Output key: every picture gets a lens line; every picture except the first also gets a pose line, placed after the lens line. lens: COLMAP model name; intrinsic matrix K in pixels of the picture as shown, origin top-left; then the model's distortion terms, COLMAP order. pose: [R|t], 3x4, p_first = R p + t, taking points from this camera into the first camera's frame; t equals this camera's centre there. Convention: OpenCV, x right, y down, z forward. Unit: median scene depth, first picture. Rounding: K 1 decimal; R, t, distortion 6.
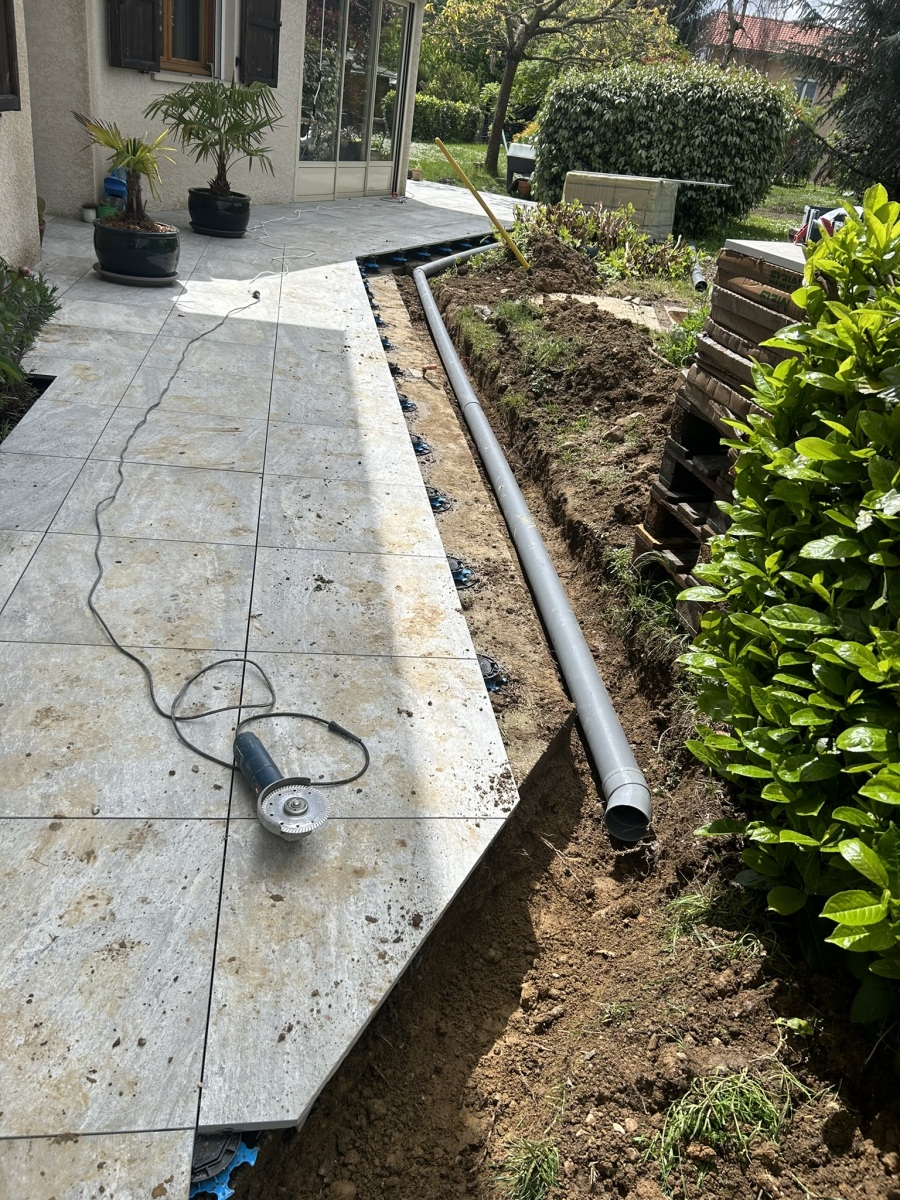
lens RADIAL K [[896.0, 0, 453.2], [0, 896.0, 601.3], [0, 0, 1]] dist [0.052054, -0.047355]
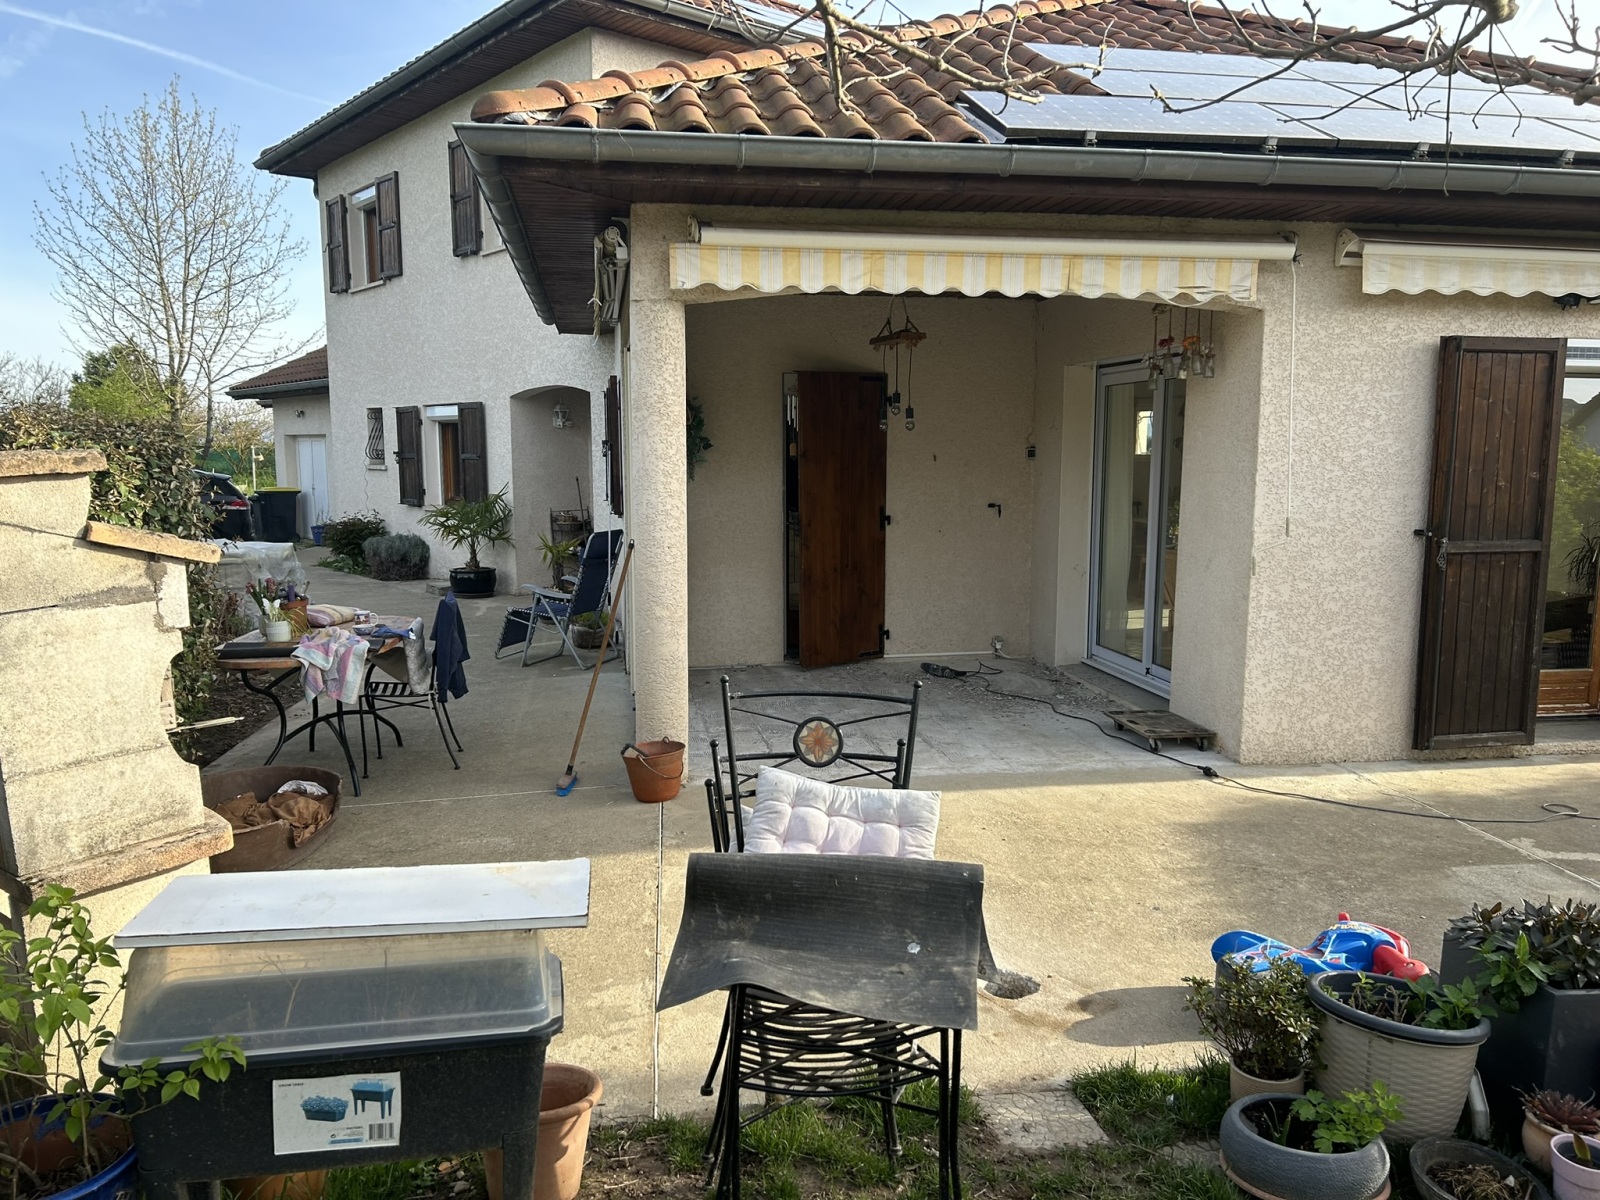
lens RADIAL K [[1194.7, 0, 796.0], [0, 1194.7, 613.1], [0, 0, 1]] dist [0.052054, -0.047355]
pose [[0.986386, -0.148028, 0.071632, 0.068072], [0.164042, 0.916302, -0.365349, 0.289728], [-0.011555, 0.372126, 0.928110, -0.543401]]
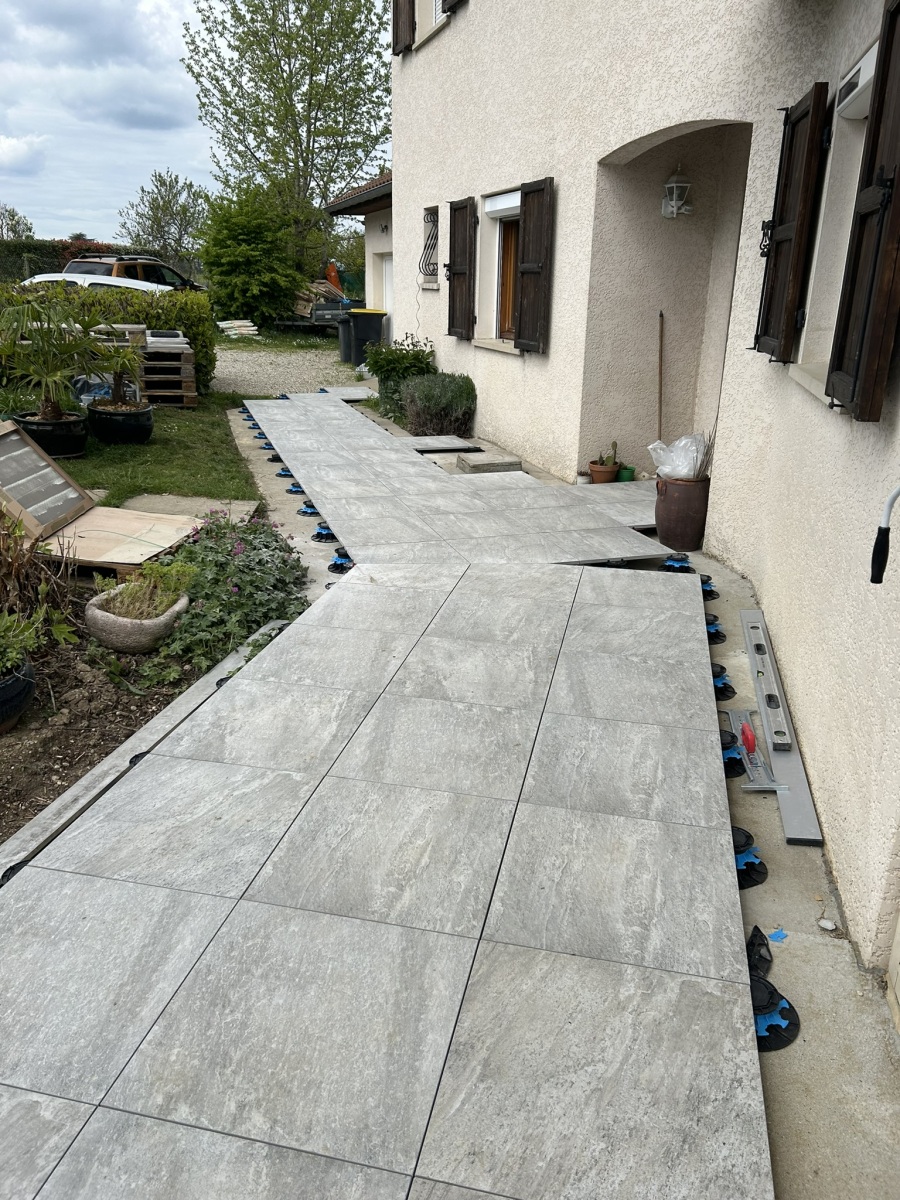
lens RADIAL K [[896.0, 0, 449.0], [0, 896.0, 595.4], [0, 0, 1]] dist [0.052054, -0.047355]
pose [[0.949052, -0.023102, -0.314271, -0.034037], [-0.041934, 0.979180, -0.198614, -0.094456], [0.312316, 0.201674, 0.928325, 0.134416]]
